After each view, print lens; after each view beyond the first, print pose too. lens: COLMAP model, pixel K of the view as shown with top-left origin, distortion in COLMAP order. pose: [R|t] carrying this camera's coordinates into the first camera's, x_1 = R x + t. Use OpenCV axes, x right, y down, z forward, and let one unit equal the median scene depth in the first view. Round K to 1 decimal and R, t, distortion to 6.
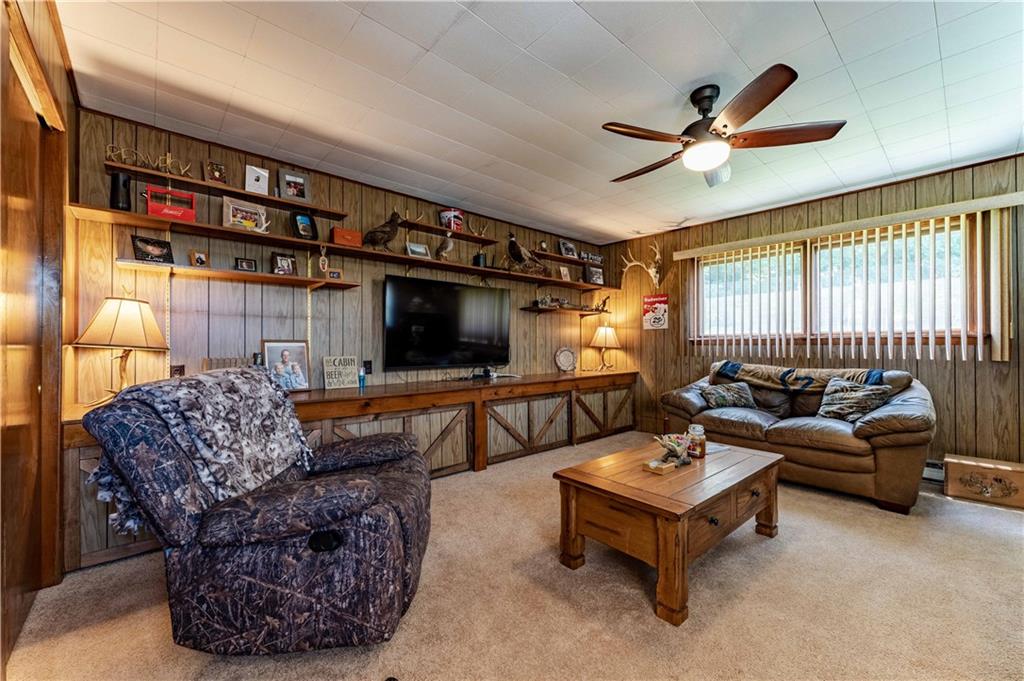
lens RADIAL K [[414.7, 0, 512.0], [0, 414.7, 340.5], [0, 0, 1]] dist [0.000774, 0.000171]
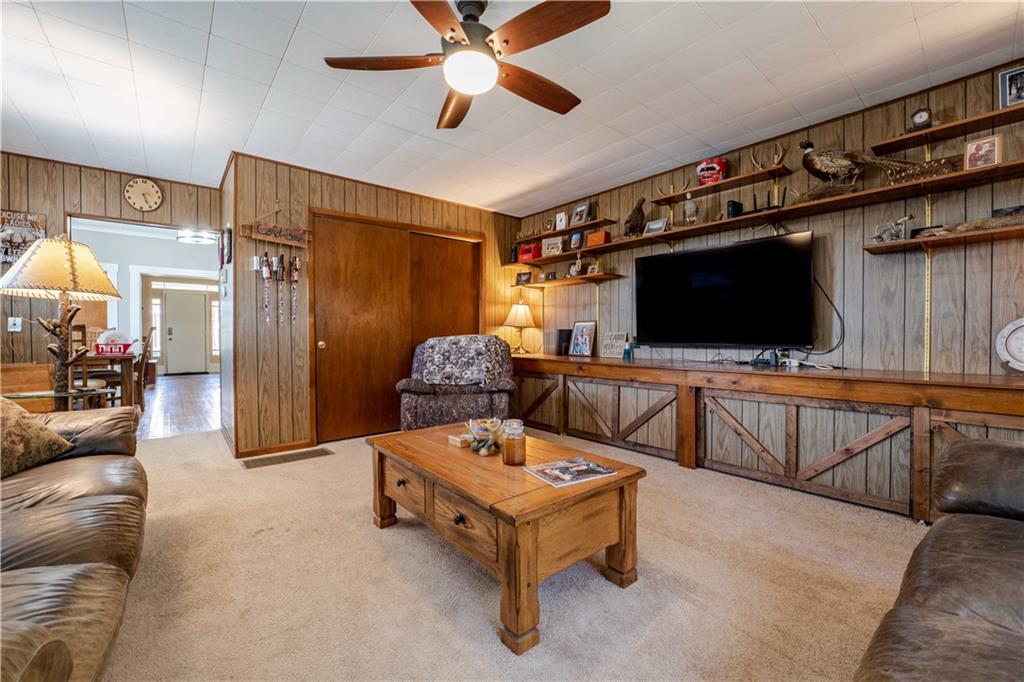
lens RADIAL K [[419.3, 0, 512.6], [0, 419.3, 334.9], [0, 0, 1]] dist [-0.002110, -0.000260]
pose [[-0.024019, 0.000031, -0.999711, 0.851723], [0.014427, 0.999896, -0.000315, 0.041300], [0.999607, -0.014431, -0.024017, 0.722068]]
